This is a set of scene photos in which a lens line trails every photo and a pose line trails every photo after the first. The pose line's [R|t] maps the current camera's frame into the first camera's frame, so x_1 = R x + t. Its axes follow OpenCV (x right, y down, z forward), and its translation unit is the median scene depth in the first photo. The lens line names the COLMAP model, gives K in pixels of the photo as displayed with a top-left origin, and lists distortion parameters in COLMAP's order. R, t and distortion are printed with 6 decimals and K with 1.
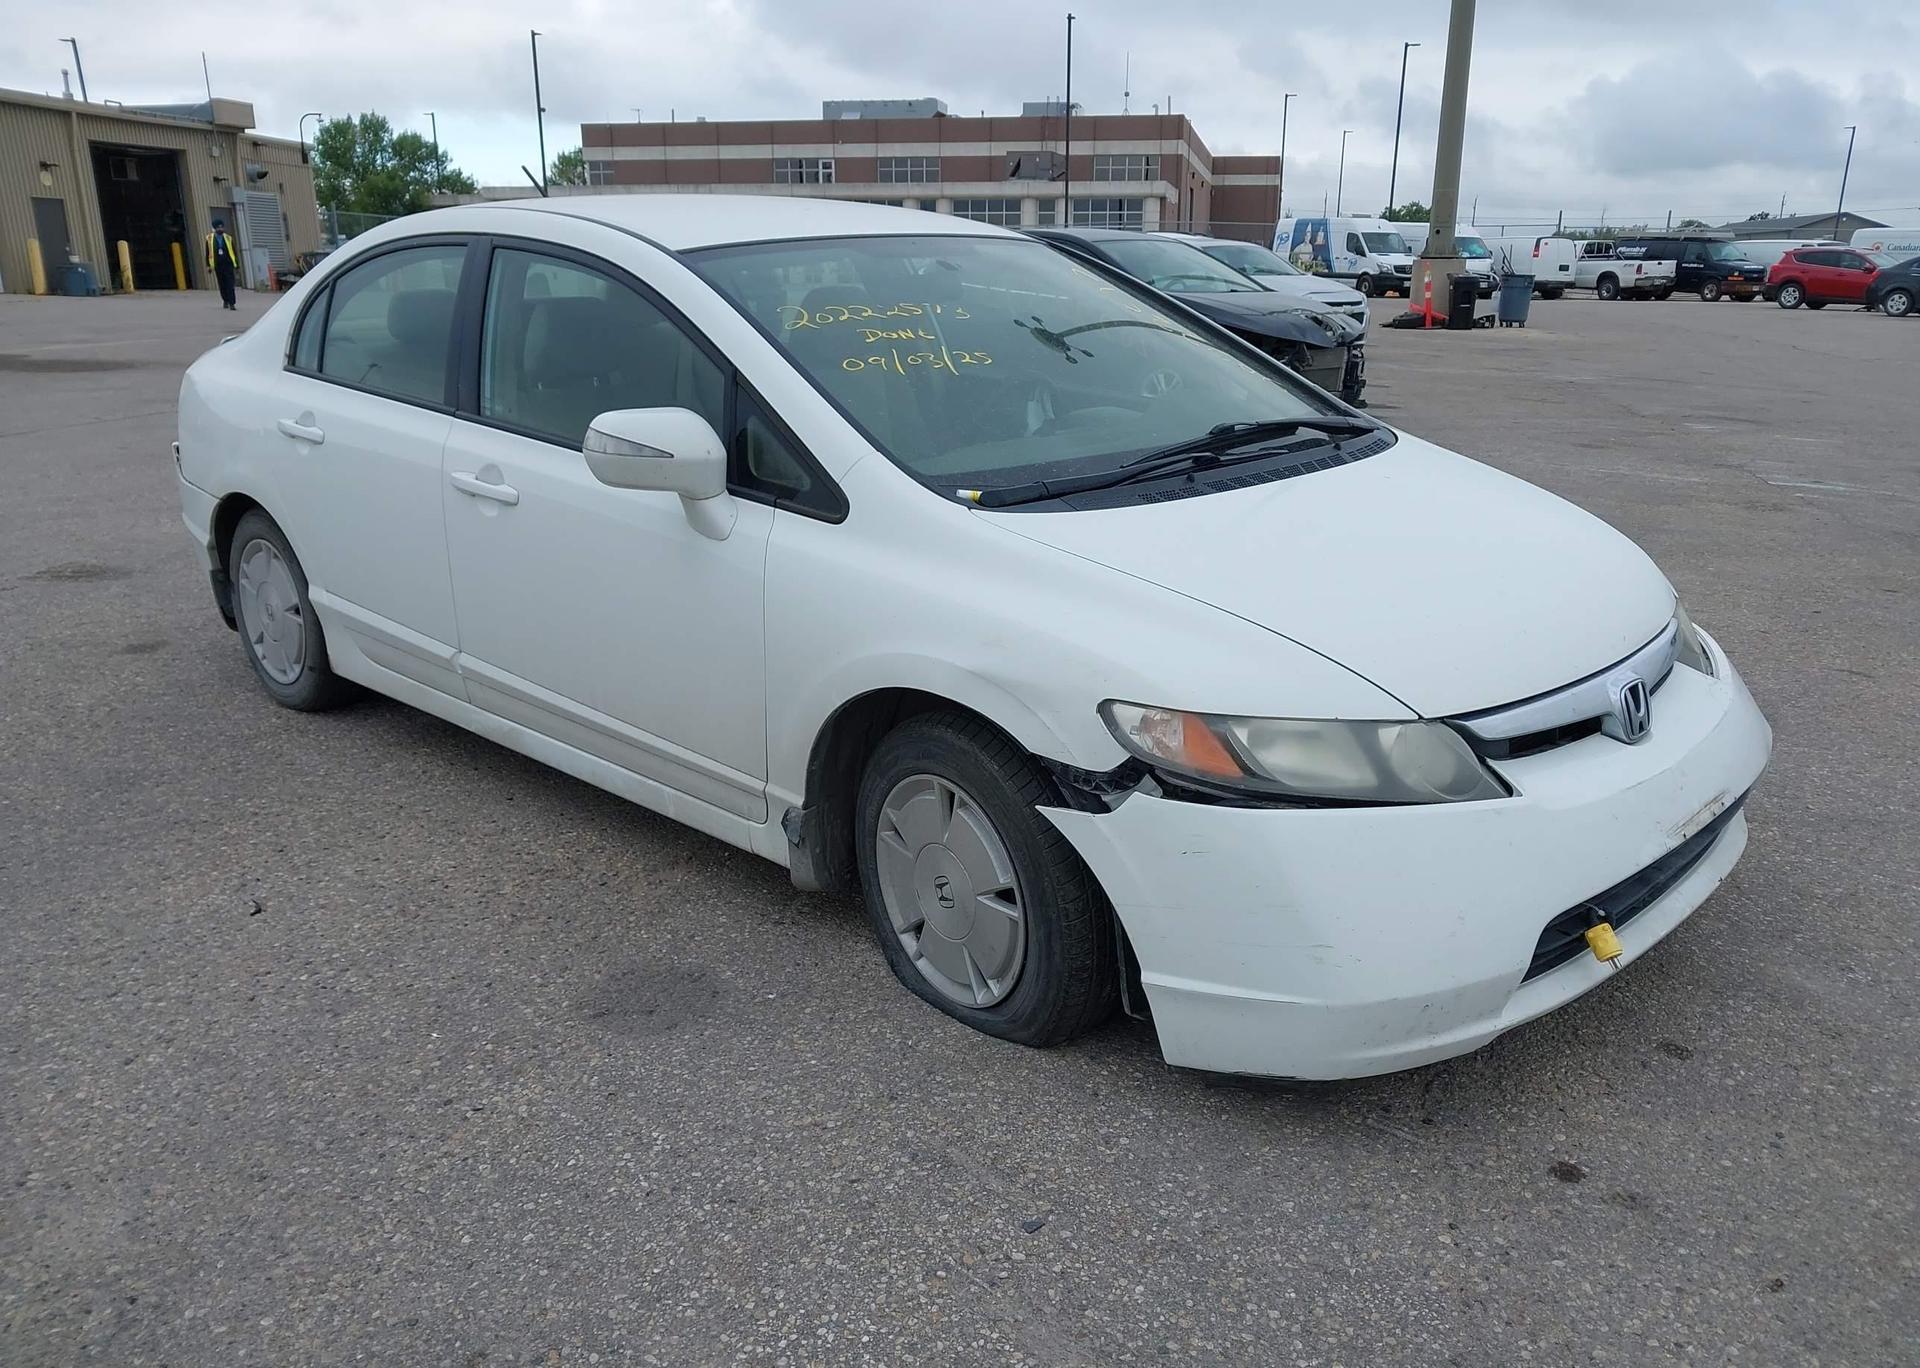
lens RADIAL K [[1508.6, 0, 959.4], [0, 1508.6, 758.7], [0, 0, 1]] dist [0.007503, 0.001868]
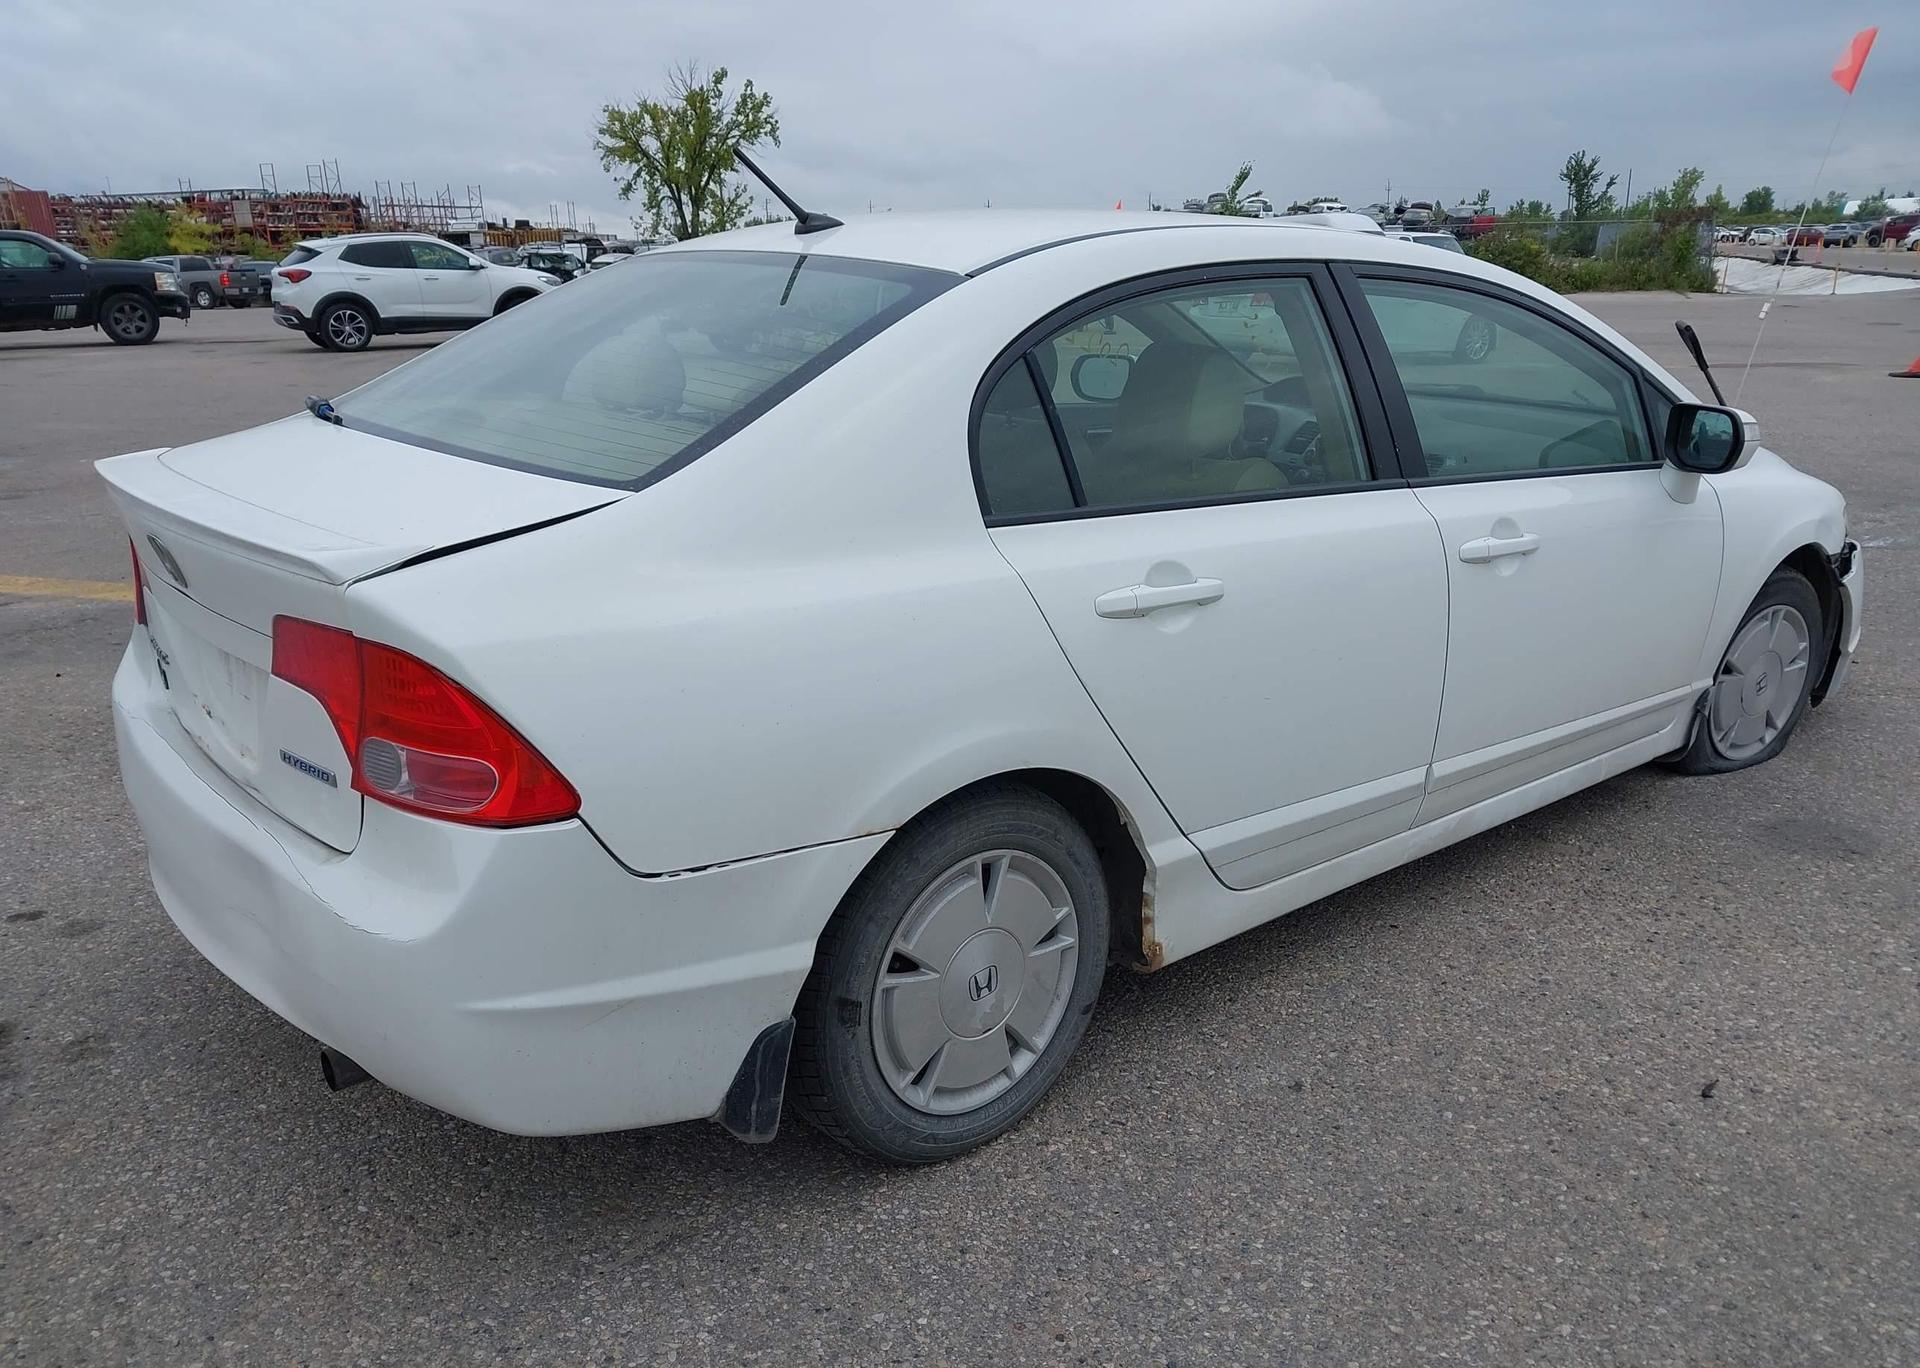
lens RADIAL K [[1511.9, 0, 955.0], [0, 1511.9, 757.3], [0, 0, 1]] dist [0.025404, -0.031511]
pose [[0.109397, -0.322567, 0.940204, -1.398079], [0.330660, 0.903820, 0.271611, -0.473202], [-0.937388, 0.281175, 0.205535, 1.313875]]
